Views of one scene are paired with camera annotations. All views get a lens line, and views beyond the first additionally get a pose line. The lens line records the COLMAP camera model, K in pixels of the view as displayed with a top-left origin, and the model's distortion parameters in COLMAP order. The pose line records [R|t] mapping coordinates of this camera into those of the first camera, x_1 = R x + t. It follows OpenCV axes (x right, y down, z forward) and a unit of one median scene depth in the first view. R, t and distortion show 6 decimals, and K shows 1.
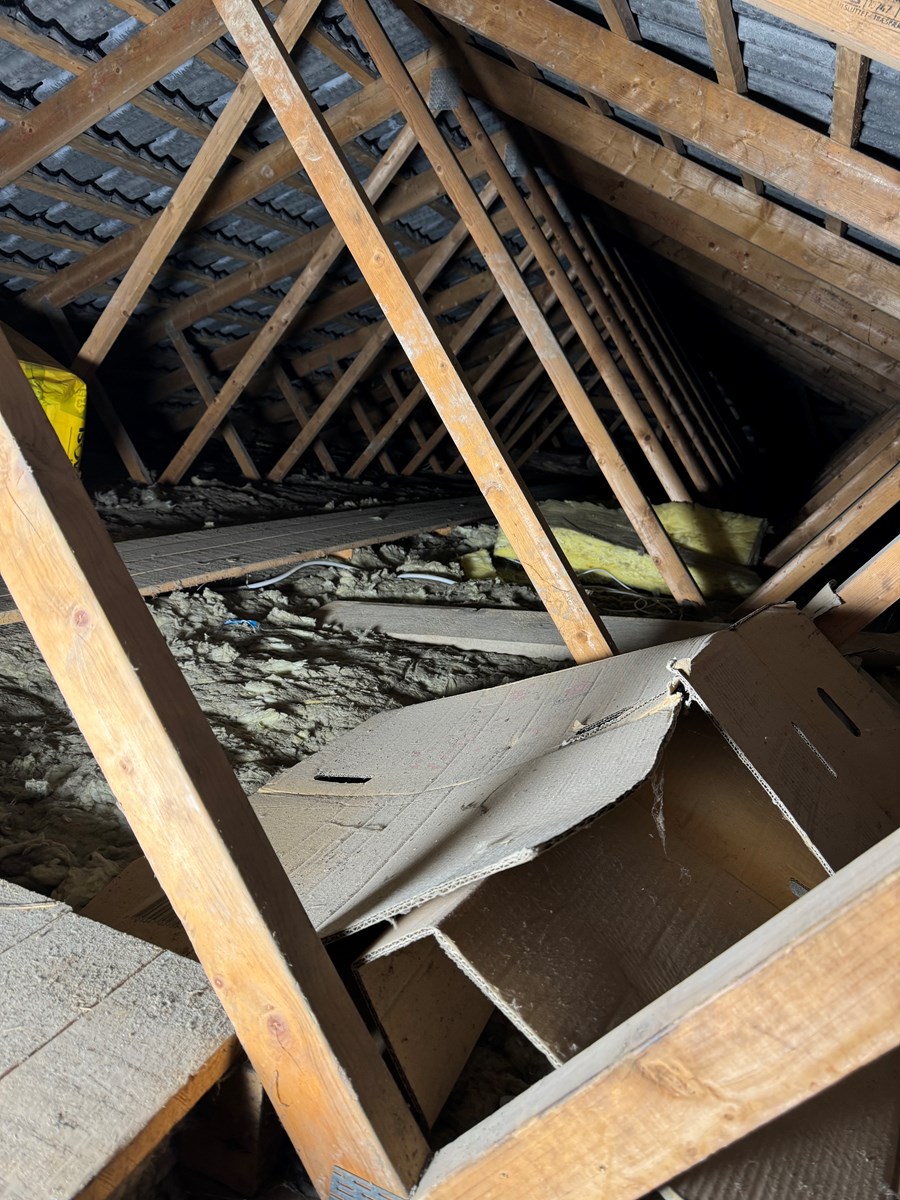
lens RADIAL K [[846.5, 0, 450.0], [0, 846.5, 600.0], [0, 0, 1]] dist [0.108930, -0.121745]
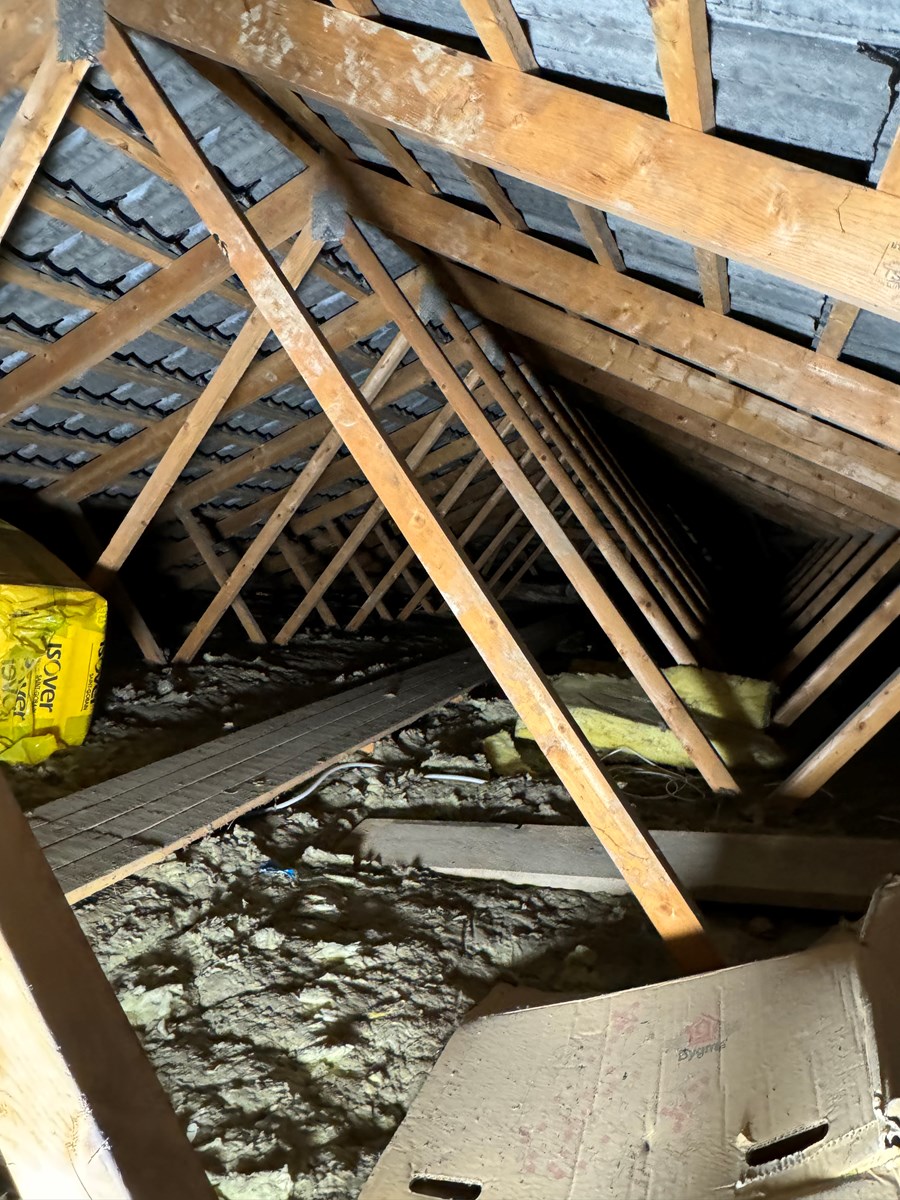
lens RADIAL K [[784.0, 0, 450.0], [0, 784.0, 600.0], [0, 0, 1]] dist [0.011836, 0.000136]
pose [[0.997741, -0.059743, 0.030729, -0.041450], [0.063109, 0.990307, -0.123729, -0.098840], [-0.023039, 0.125389, 0.991840, 0.062918]]
